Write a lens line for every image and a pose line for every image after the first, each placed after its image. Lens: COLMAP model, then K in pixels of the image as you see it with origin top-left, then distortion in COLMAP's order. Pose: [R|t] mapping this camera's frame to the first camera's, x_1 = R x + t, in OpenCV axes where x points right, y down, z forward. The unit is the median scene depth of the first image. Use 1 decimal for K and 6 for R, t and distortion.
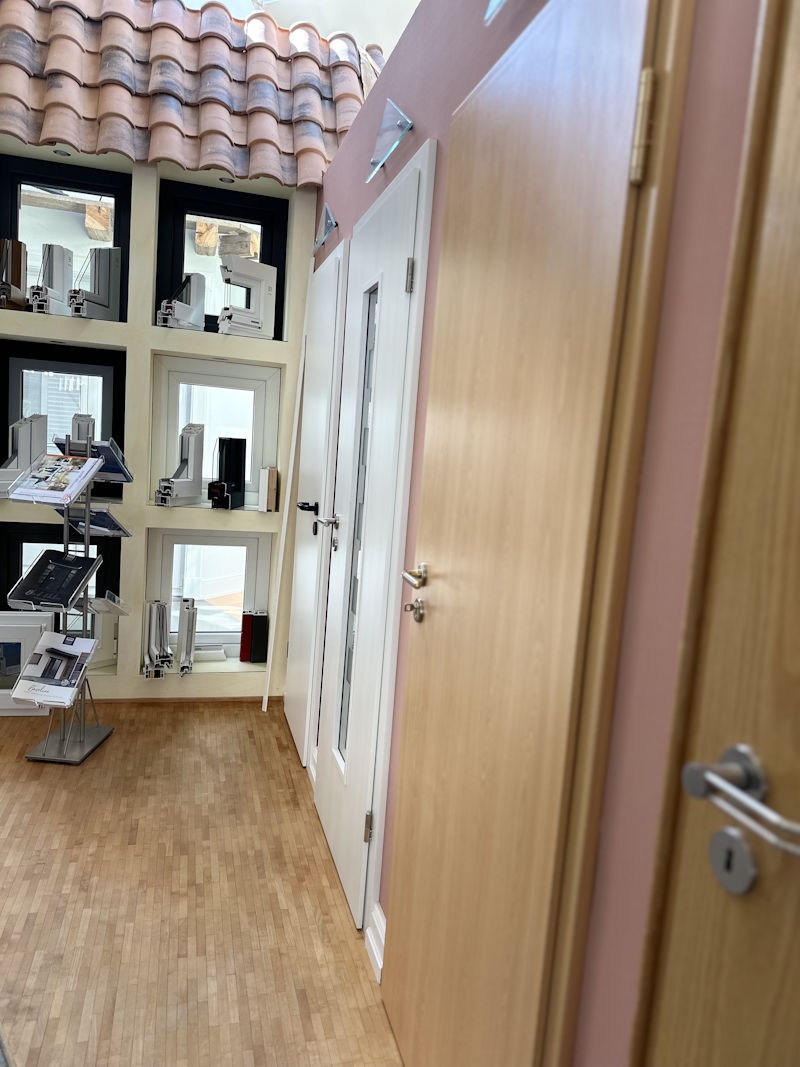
lens RADIAL K [[746.7, 0, 394.9], [0, 746.7, 537.9], [0, 0, 1]] dist [0.115245, -0.175046]
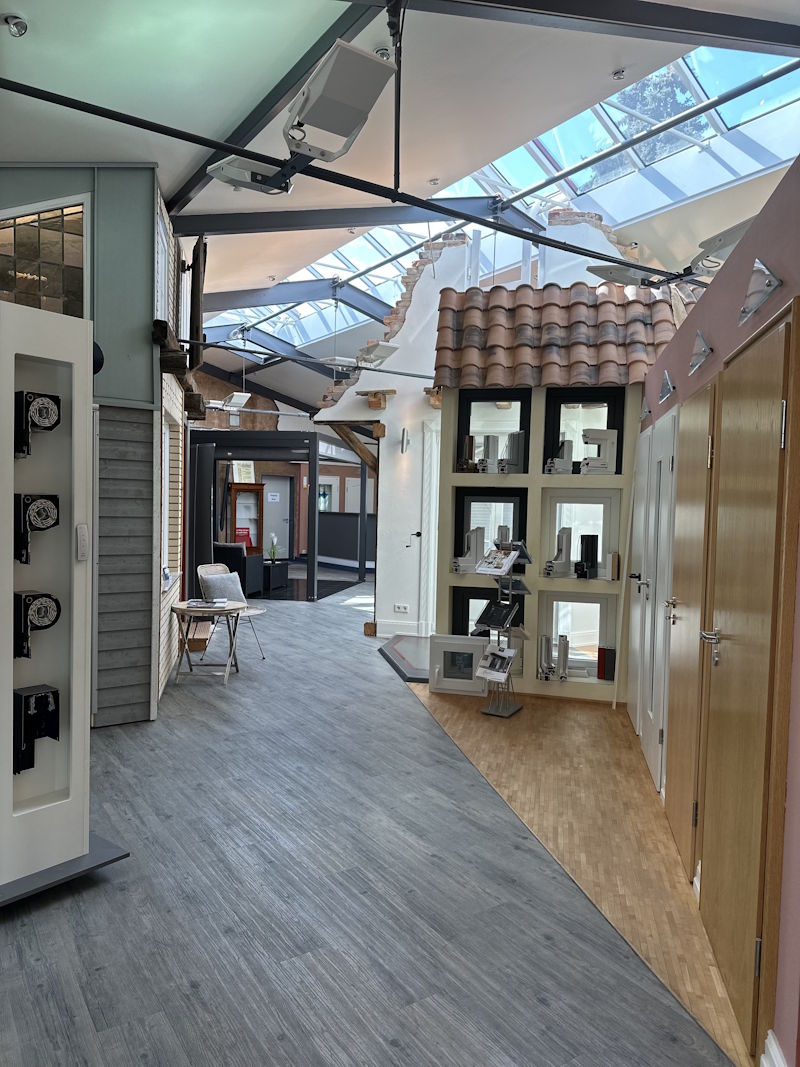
lens RADIAL K [[746.7, 0, 394.9], [0, 746.7, 537.9], [0, 0, 1]] dist [0.115245, -0.175046]
pose [[0.888935, -0.035179, -0.456681, 0.159463], [-0.013855, 0.994525, -0.103579, 0.049396], [0.457824, 0.098402, 0.883580, -0.660144]]
